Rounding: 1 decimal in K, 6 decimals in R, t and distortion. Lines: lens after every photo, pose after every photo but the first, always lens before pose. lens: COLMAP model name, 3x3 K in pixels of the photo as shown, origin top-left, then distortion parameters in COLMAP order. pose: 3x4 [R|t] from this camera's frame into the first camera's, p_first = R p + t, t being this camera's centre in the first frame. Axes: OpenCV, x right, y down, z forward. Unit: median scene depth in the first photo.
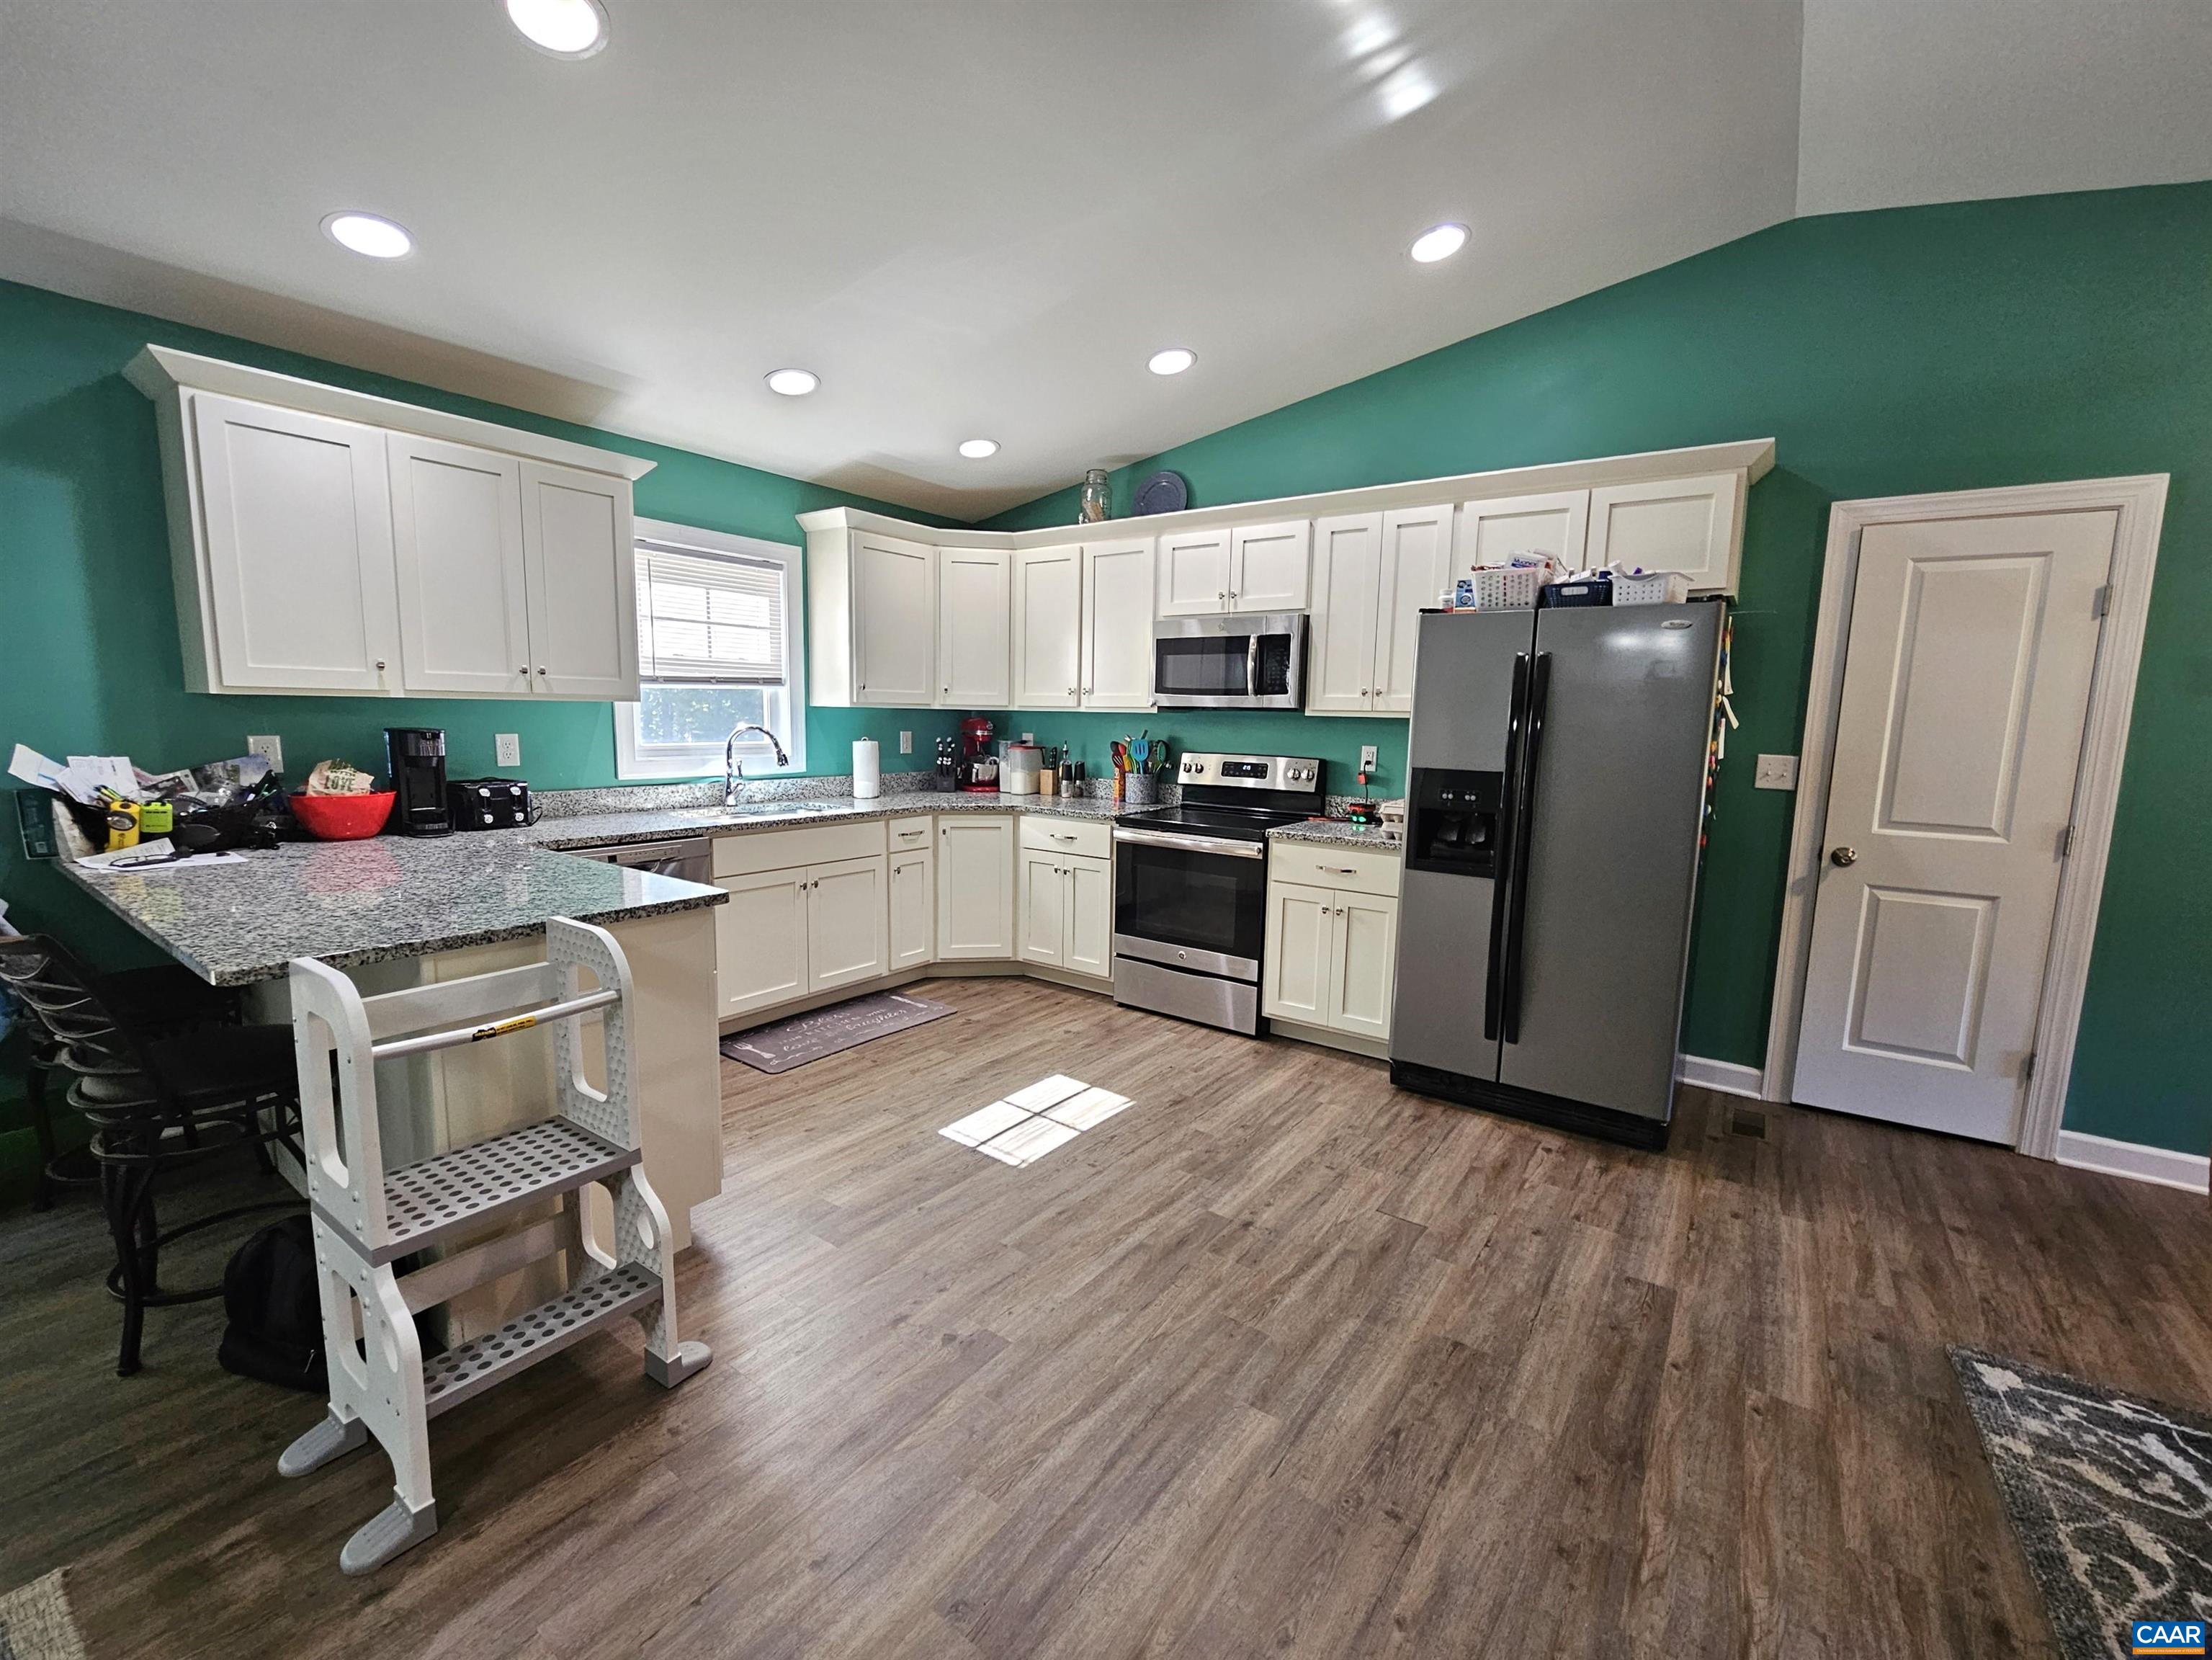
lens RADIAL K [[944.3, 0, 1106.0], [0, 944.3, 830.0], [0, 0, 1]] dist [-0.001194, 0.000942]
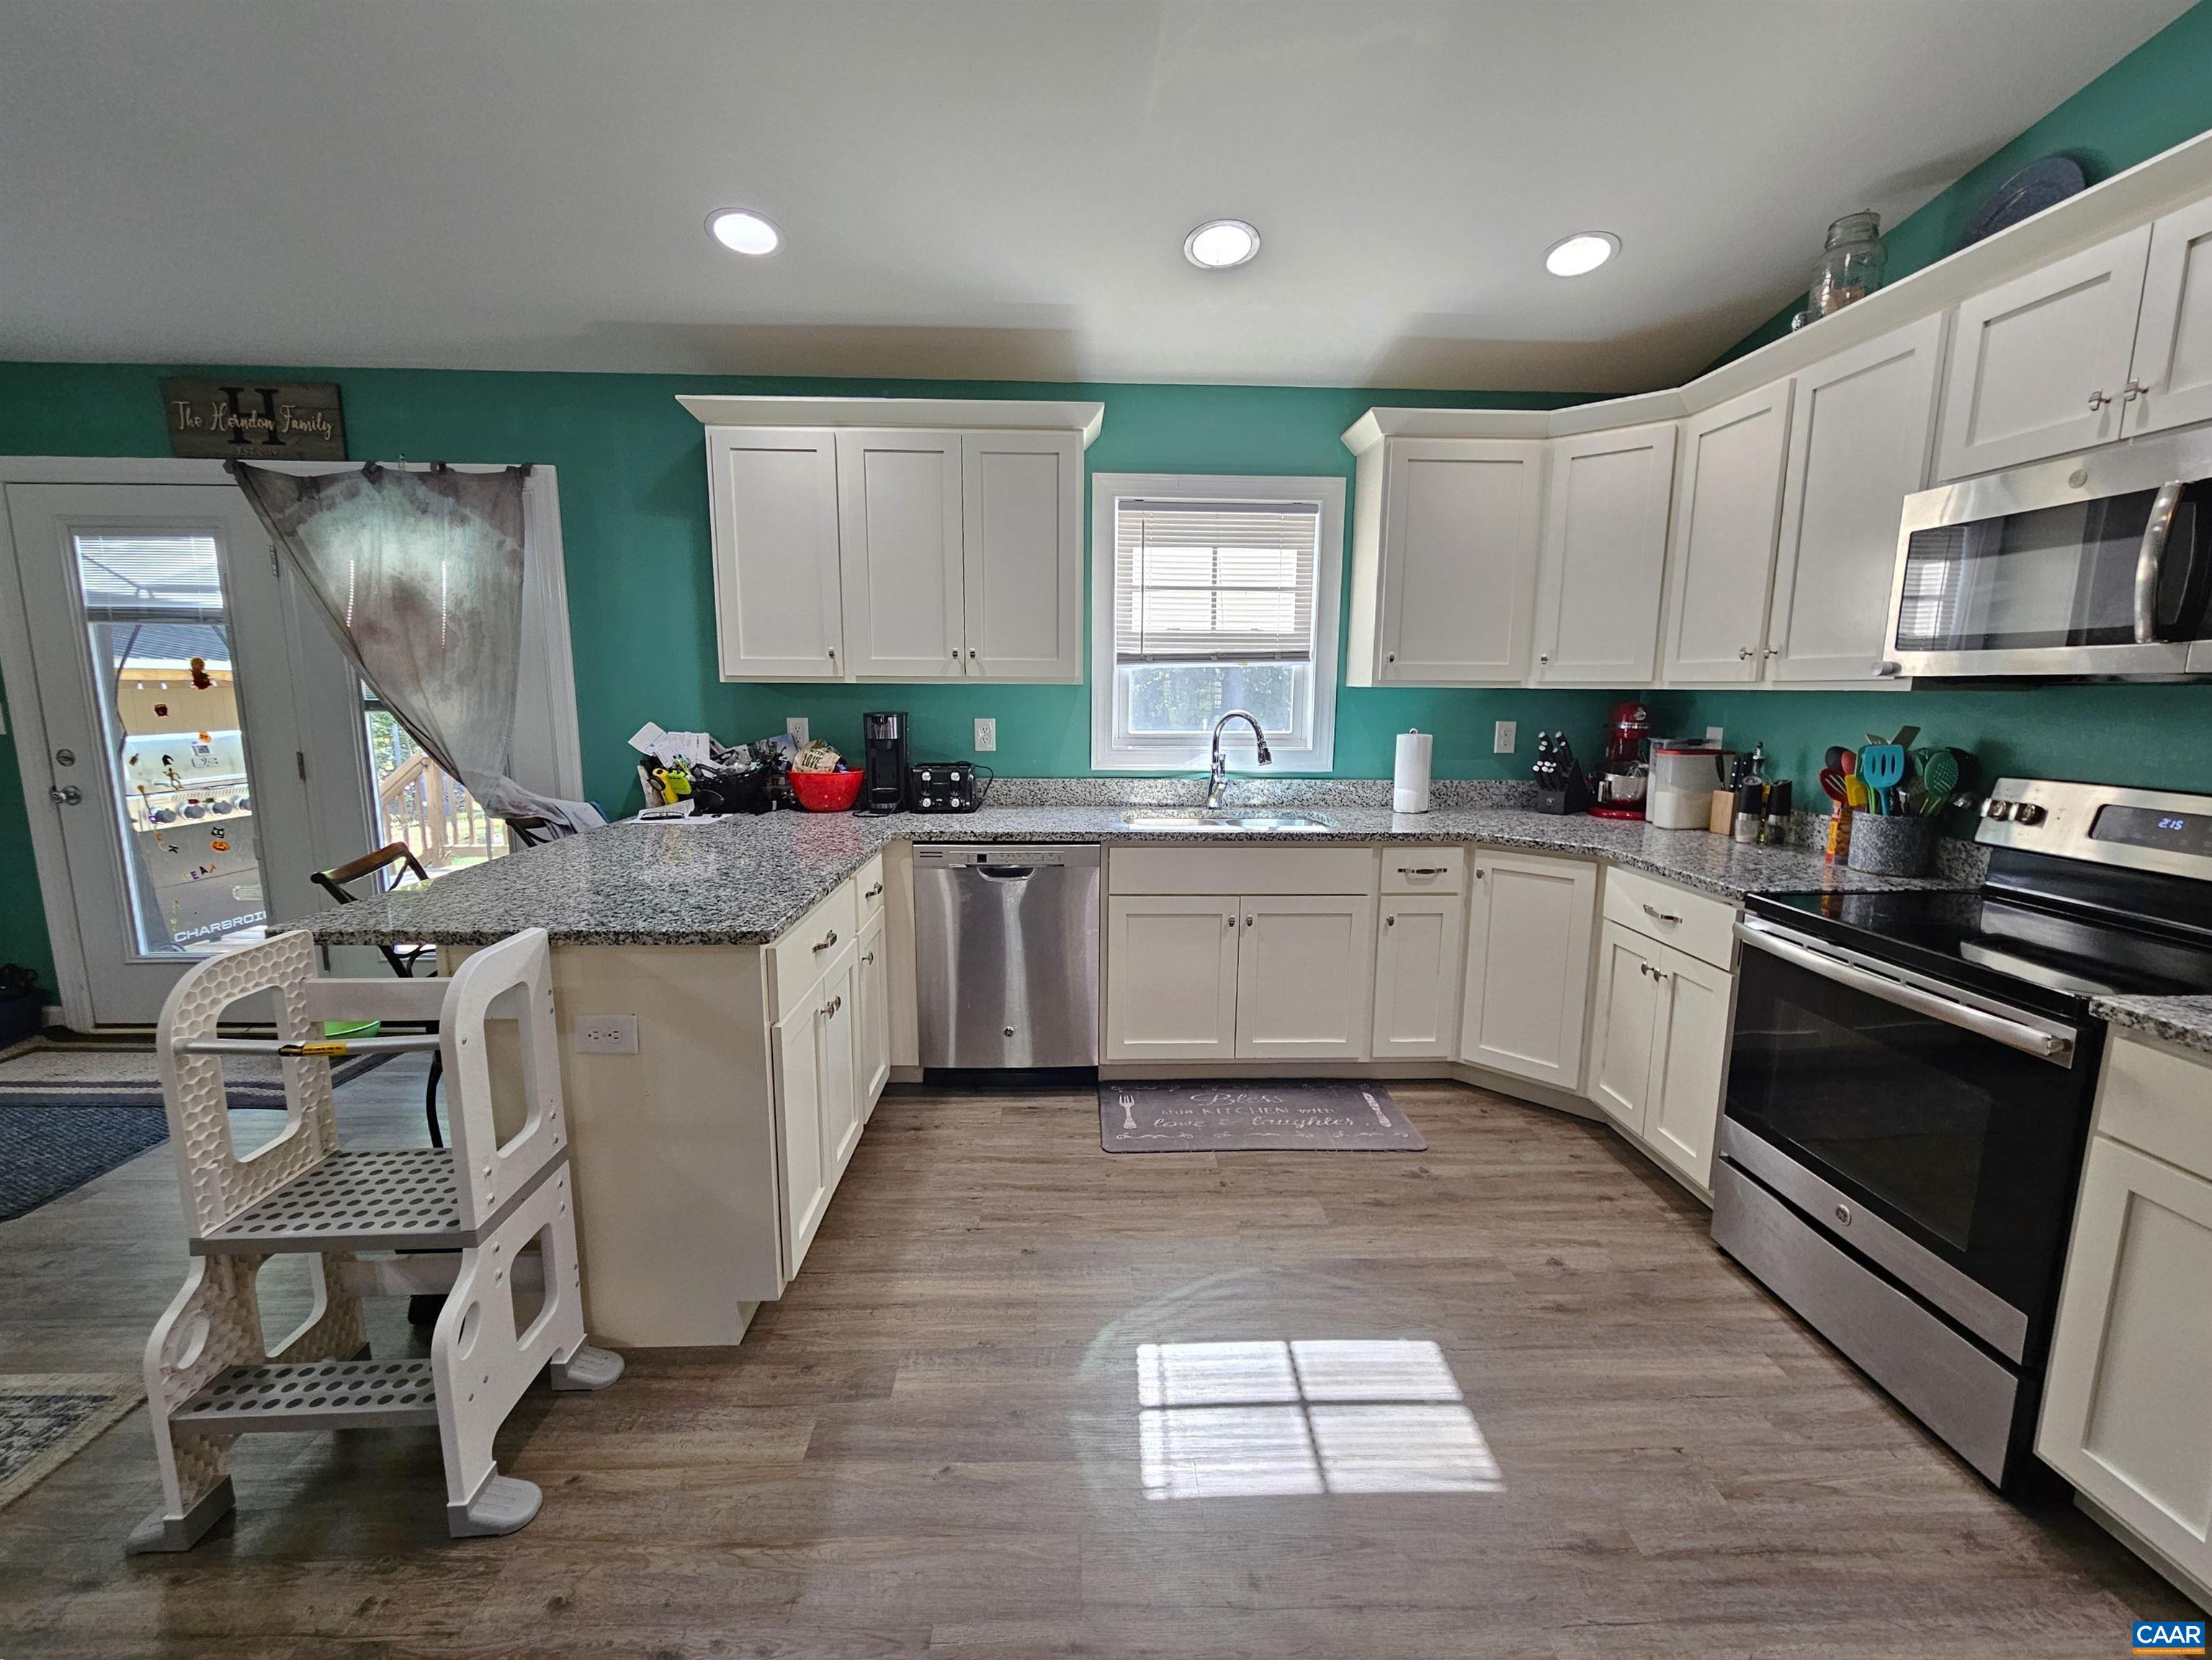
lens RADIAL K [[944.3, 0, 1106.0], [0, 944.3, 830.0], [0, 0, 1]] dist [-0.001194, 0.000942]
pose [[0.607908, 0.106212, -0.786871, 0.198015], [-0.092839, 0.993723, 0.062409, -0.048663], [0.788561, 0.035114, 0.613953, 0.407867]]
